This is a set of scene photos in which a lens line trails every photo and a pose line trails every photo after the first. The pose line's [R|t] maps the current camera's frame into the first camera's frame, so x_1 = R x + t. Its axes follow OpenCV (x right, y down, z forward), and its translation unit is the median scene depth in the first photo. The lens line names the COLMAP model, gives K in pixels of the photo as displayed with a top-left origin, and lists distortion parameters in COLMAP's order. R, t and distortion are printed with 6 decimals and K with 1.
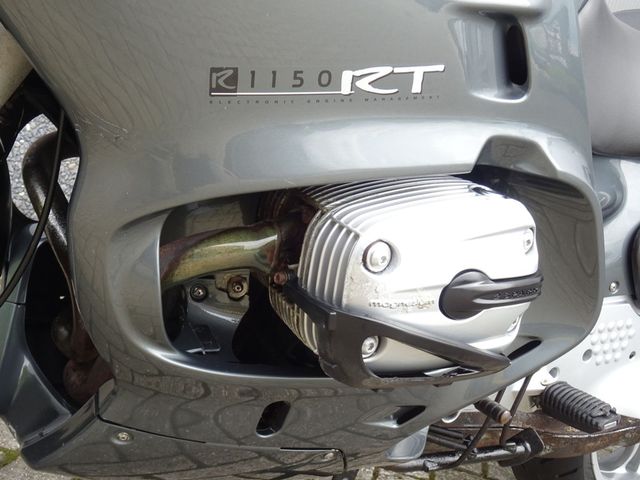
lens RADIAL K [[1055.3, 0, 320.0], [0, 1055.3, 240.0], [0, 0, 1]] dist [-0.023574, -0.002422]
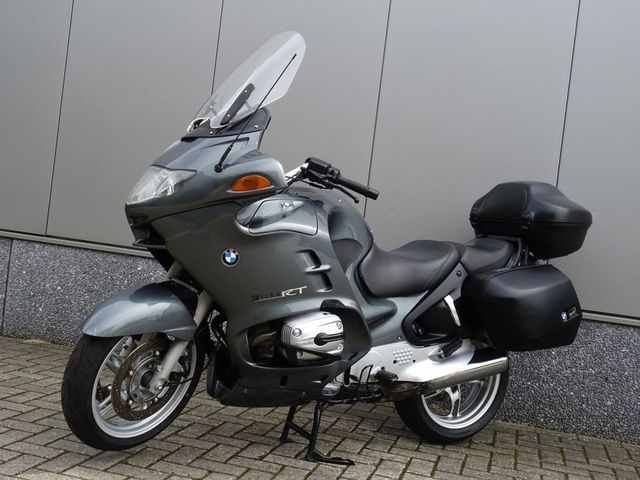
lens RADIAL K [[760.4, 0, 320.0], [0, 760.4, 240.0], [0, 0, 1]] dist [0.003433, 0.002281]
pose [[0.984008, -0.153180, -0.090908, 0.458069], [0.135281, 0.974682, -0.178028, 0.200100], [0.115877, 0.162883, 0.979817, -1.965702]]
